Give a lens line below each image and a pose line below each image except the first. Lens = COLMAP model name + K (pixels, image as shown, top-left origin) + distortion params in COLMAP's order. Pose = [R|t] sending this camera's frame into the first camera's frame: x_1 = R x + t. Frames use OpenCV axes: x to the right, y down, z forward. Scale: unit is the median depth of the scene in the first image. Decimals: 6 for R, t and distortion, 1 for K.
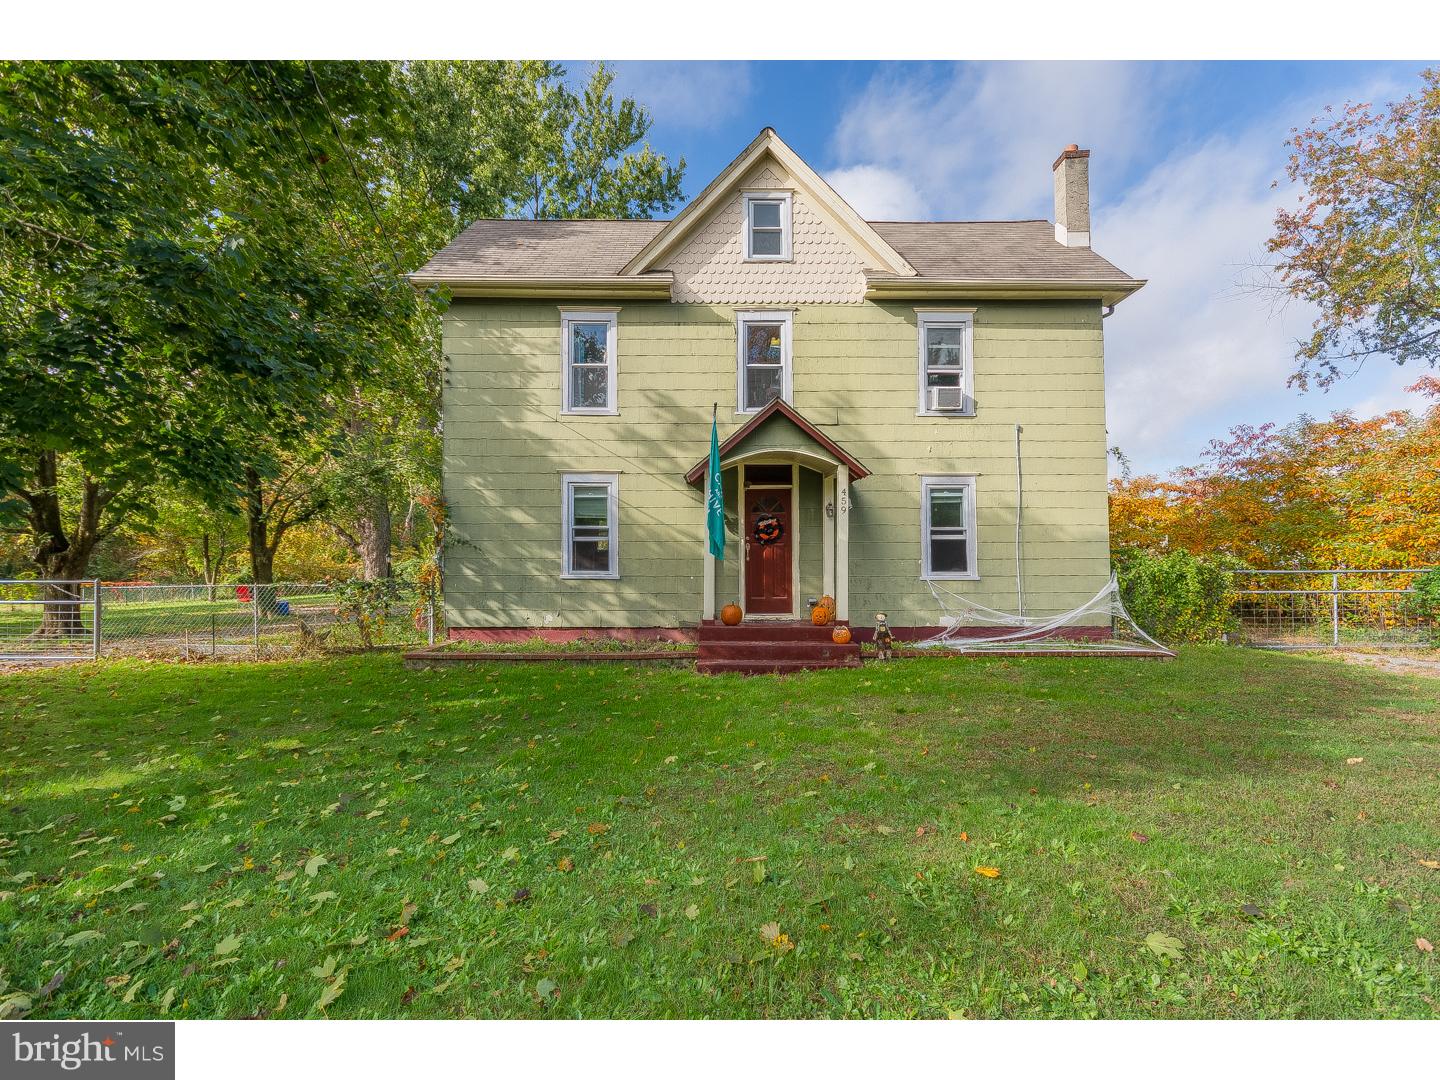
lens RADIAL K [[682.4, 0, 724.3], [0, 682.4, 560.1], [0, 0, 1]] dist [-0.002016, -0.000247]
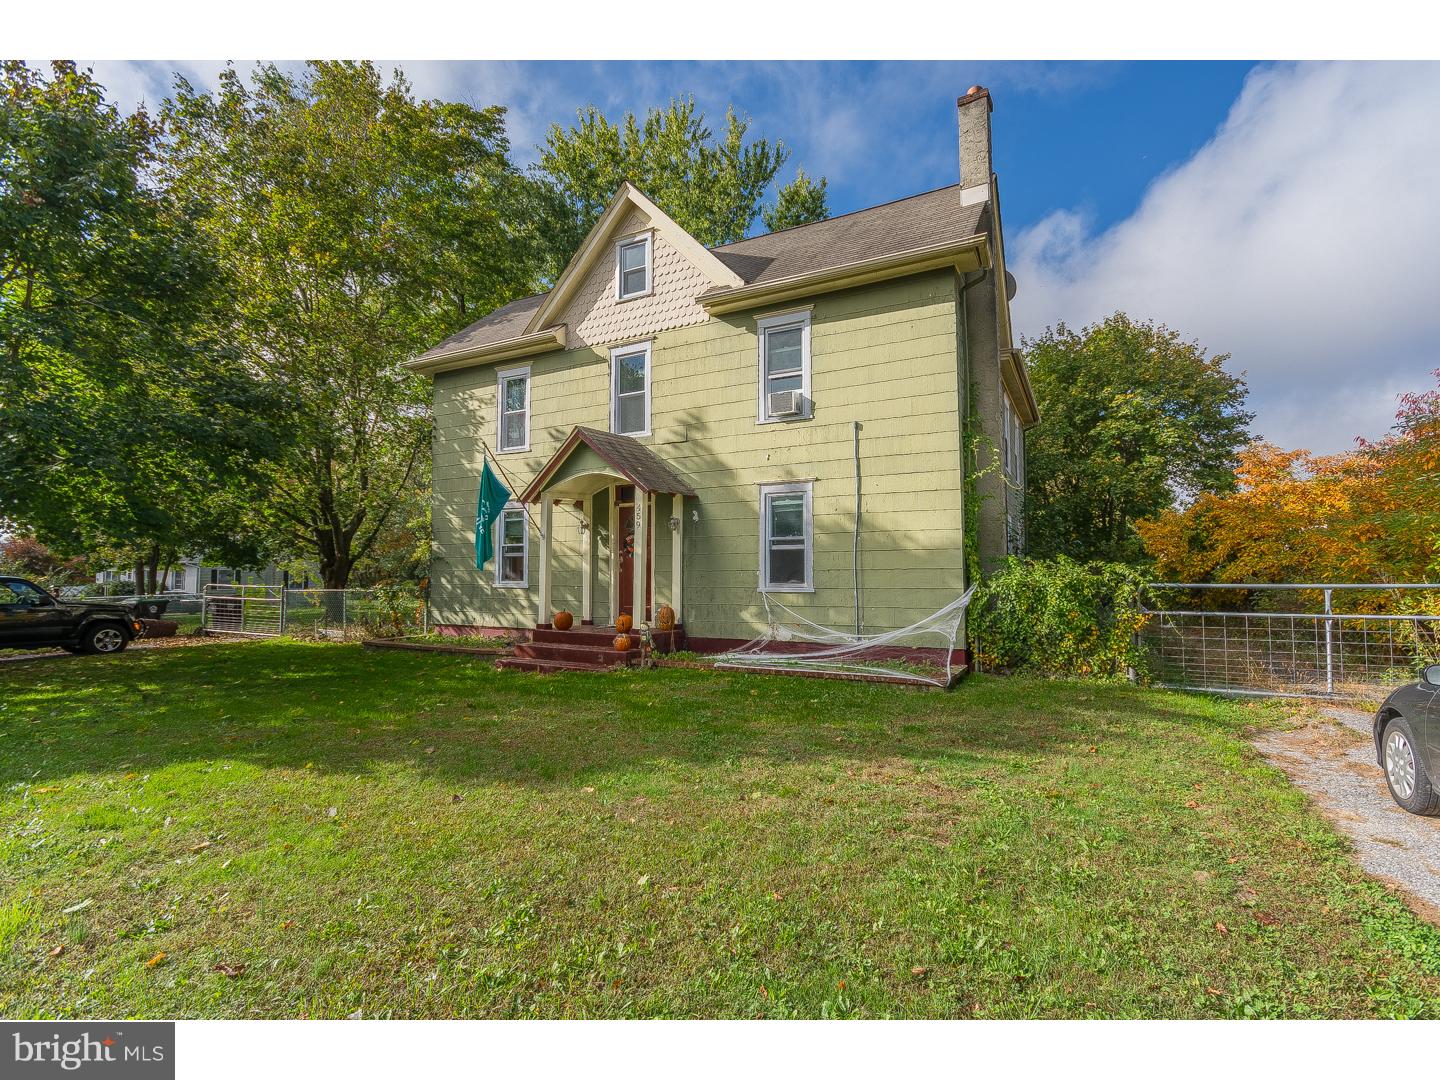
lens RADIAL K [[682.4, 0, 724.3], [0, 682.4, 560.1], [0, 0, 1]] dist [-0.002016, -0.000247]
pose [[0.874396, -0.010756, -0.485094, 0.716395], [-0.005555, 0.999467, -0.032174, 0.015386], [0.485182, 0.030828, 0.873870, 0.126825]]
